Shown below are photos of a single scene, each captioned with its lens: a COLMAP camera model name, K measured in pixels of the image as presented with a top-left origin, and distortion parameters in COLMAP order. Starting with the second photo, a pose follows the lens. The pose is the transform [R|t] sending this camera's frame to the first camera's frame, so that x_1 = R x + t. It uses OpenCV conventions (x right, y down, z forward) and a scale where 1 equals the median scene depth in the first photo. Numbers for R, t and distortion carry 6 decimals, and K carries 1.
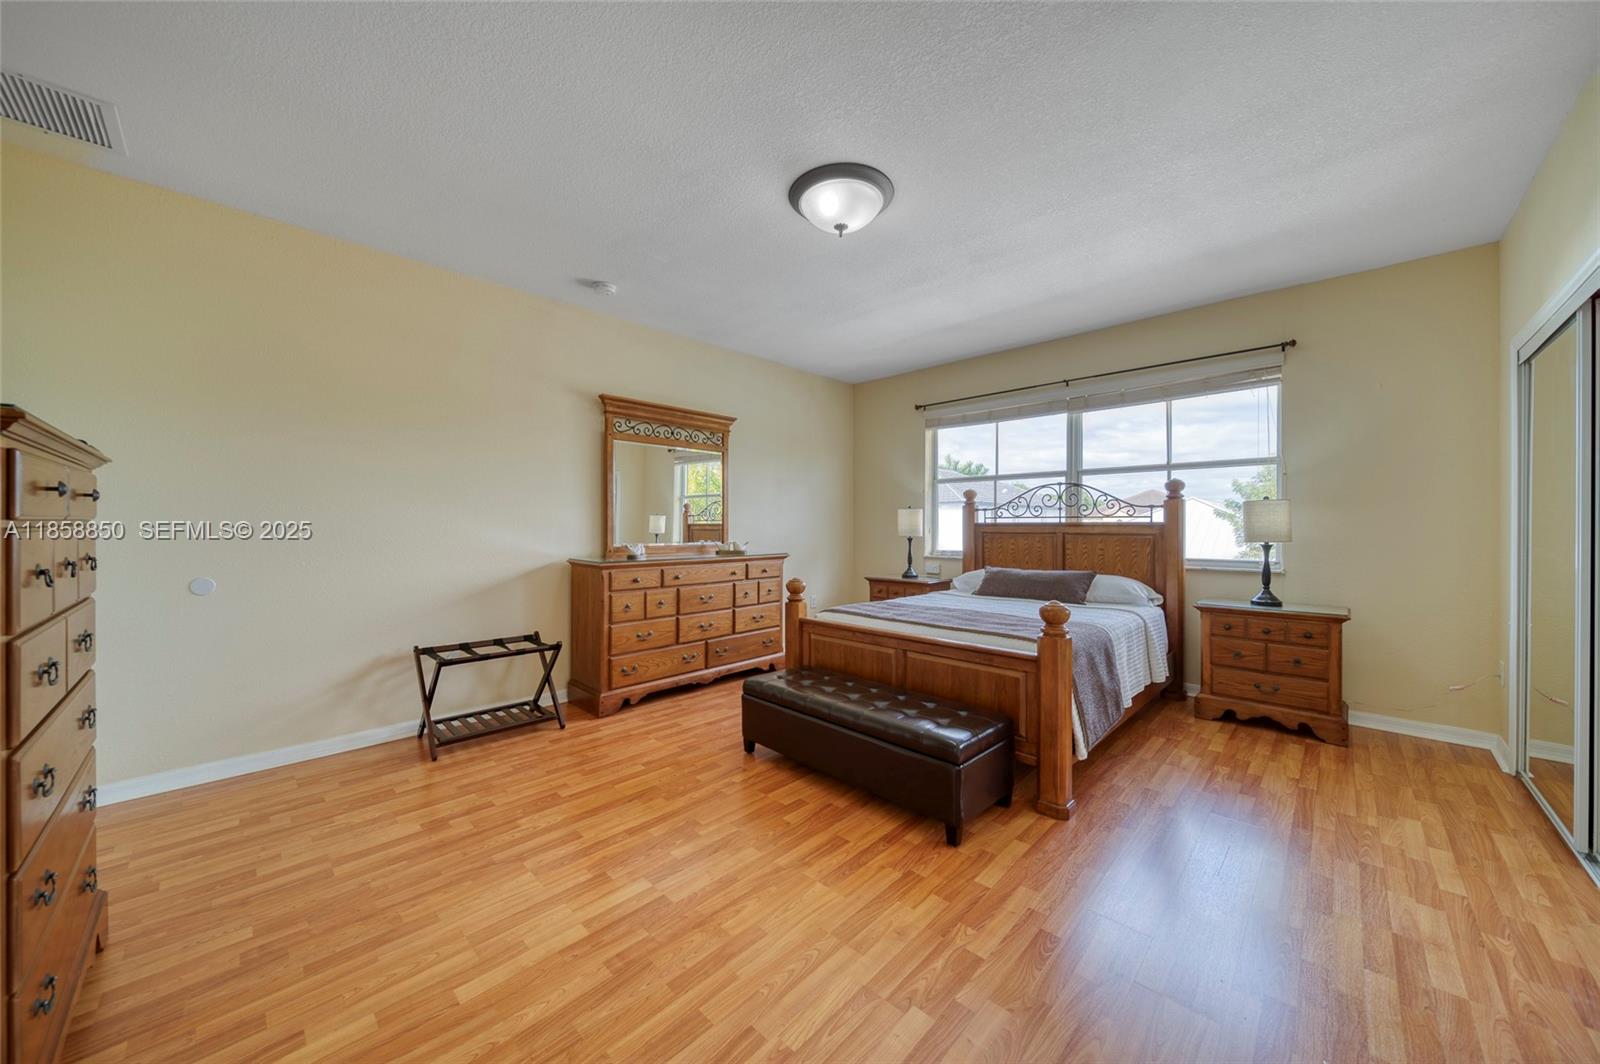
lens RADIAL K [[561.8, 0, 796.3], [0, 561.8, 528.9], [0, 0, 1]] dist [-0.000737, -0.000093]
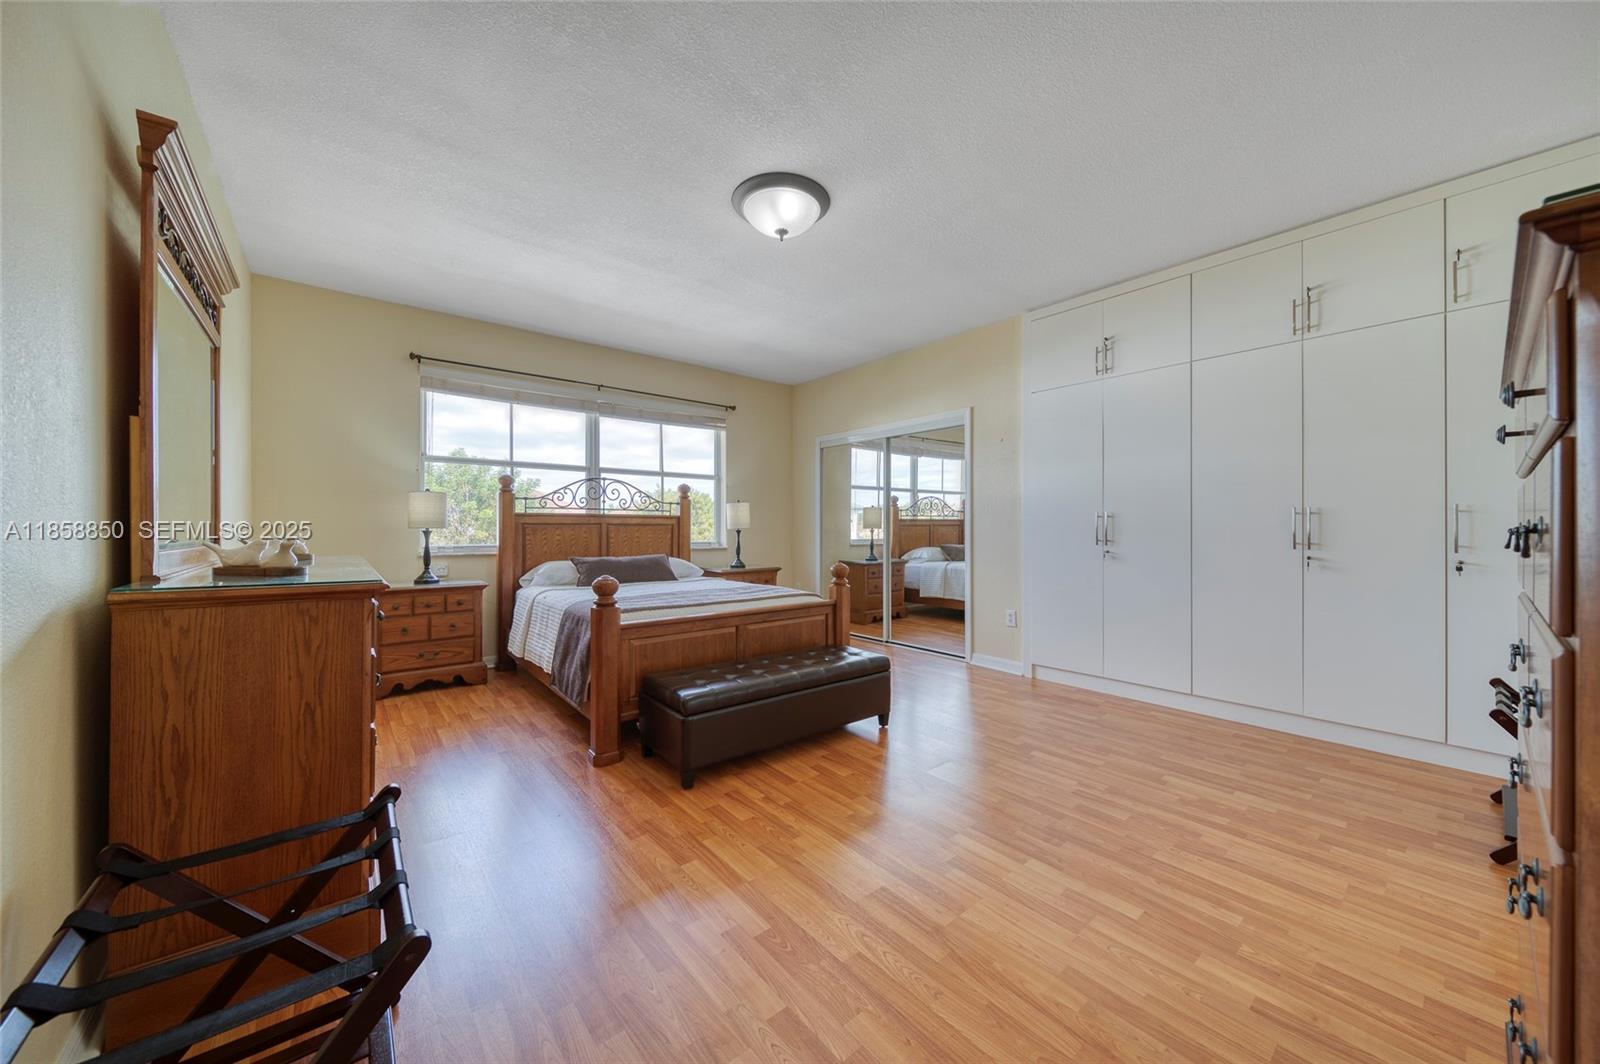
lens RADIAL K [[561.8, 0, 796.8], [0, 561.8, 528.4], [0, 0, 1]] dist [-0.000737, -0.000093]
pose [[0.107867, -0.002241, 0.994163, -0.770008], [0.002455, 0.999995, 0.001988, 0.020538], [-0.994162, 0.002226, 0.107872, 0.667592]]
